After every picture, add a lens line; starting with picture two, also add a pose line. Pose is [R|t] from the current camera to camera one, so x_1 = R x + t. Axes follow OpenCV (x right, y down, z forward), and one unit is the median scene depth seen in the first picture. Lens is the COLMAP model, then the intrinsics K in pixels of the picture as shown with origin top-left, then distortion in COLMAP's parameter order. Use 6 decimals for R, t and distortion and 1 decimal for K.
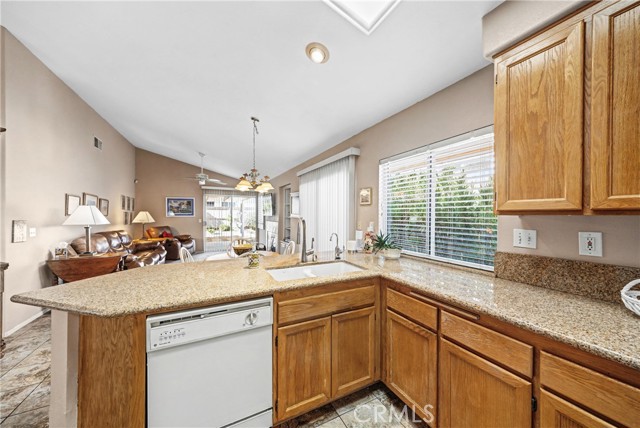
lens RADIAL K [[229.3, 0, 322.3], [0, 229.3, 215.1], [0, 0, 1]] dist [-0.006323, -0.000090]
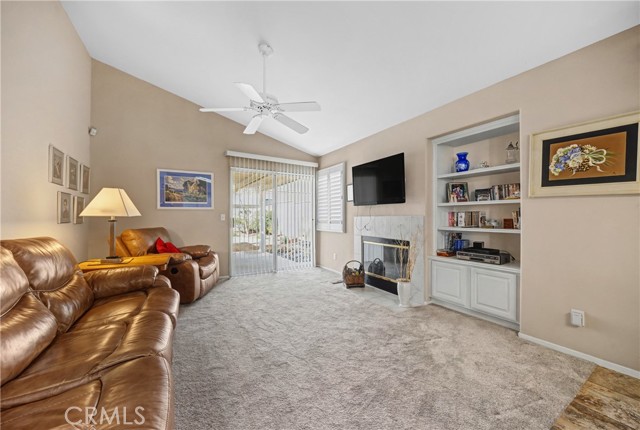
lens RADIAL K [[244.4, 0, 319.2], [0, 244.4, 216.5], [0, 0, 1]] dist [-0.000667, -0.000032]
pose [[0.998181, -0.006022, 0.059984, -0.426841], [0.006396, 0.999961, -0.006050, 0.033756], [-0.059946, 0.006423, 0.998181, 0.528895]]
